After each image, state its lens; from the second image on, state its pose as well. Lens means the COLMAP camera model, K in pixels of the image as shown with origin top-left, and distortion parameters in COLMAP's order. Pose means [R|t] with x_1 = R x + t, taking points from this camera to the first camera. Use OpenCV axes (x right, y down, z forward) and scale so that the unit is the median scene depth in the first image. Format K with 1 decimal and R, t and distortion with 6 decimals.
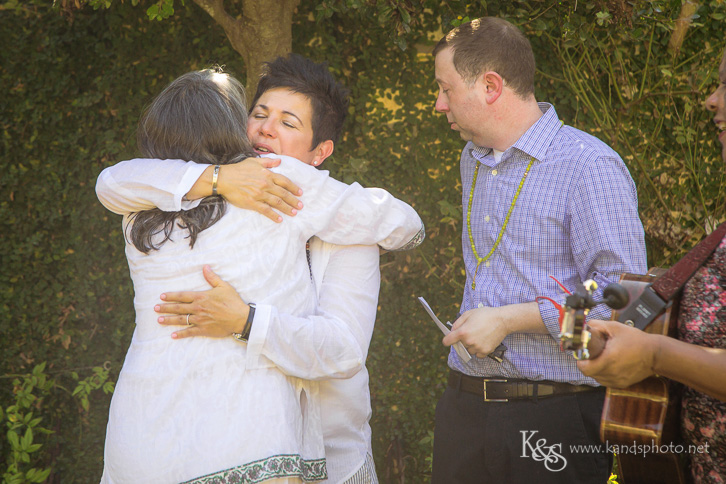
lens RADIAL K [[2908.7, 0, 311.3], [0, 2908.7, 195.1], [0, 0, 1]] dist [0.969077, 0.000000]
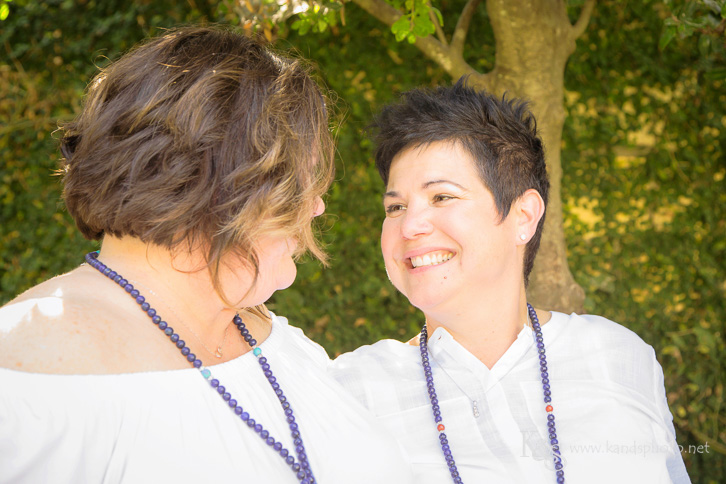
lens RADIAL K [[1428.5, 0, 417.3], [0, 1428.5, 212.3], [0, 0, 1]] dist [0.241053, 0.000000]
pose [[0.994651, -0.000306, 0.103291, -0.067722], [0.007756, 0.997393, -0.071738, -0.001812], [-0.103000, 0.072156, 0.992061, 0.579865]]
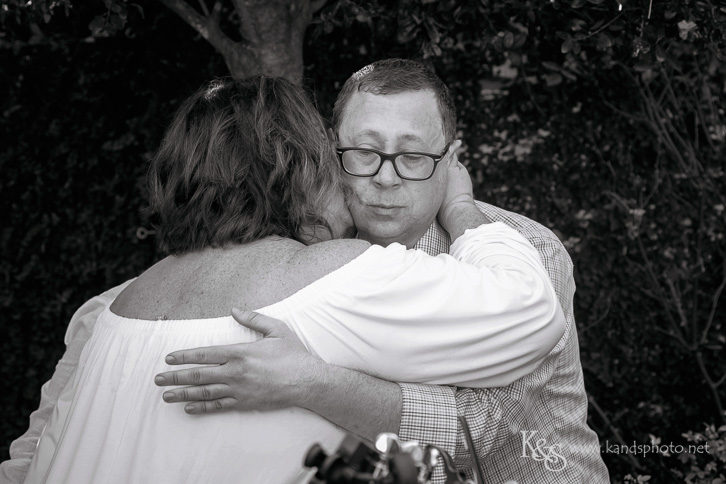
lens RADIAL K [[1875.0, 0, 424.8], [0, 1875.0, 185.6], [0, 0, 1]] dist [0.363018, 0.000000]
pose [[0.999169, -0.000923, -0.040757, 0.042264], [0.000476, 0.999940, -0.010975, -0.012849], [0.040765, 0.010946, 0.999109, 0.421261]]
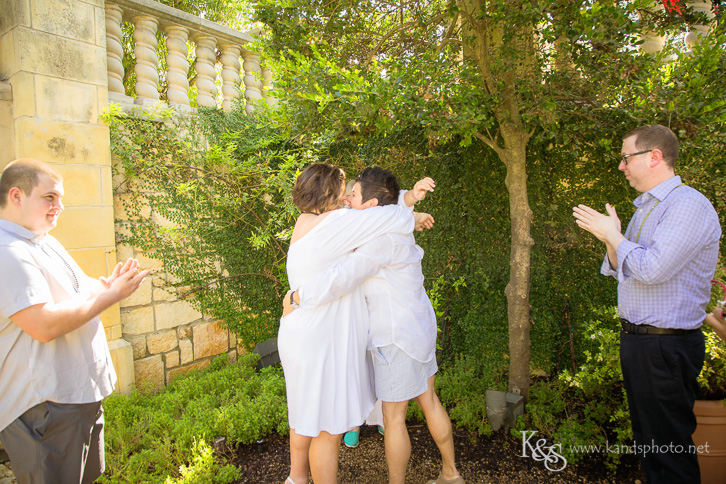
lens RADIAL K [[520.9, 0, 362.6], [0, 520.9, 245.2], [0, 0, 1]] dist [-0.115933, 0.061798]
pose [[0.945064, 0.003755, -0.326863, 0.004394], [0.017474, 0.997924, 0.061986, -0.007360], [0.326417, -0.064293, 0.943037, 0.482983]]
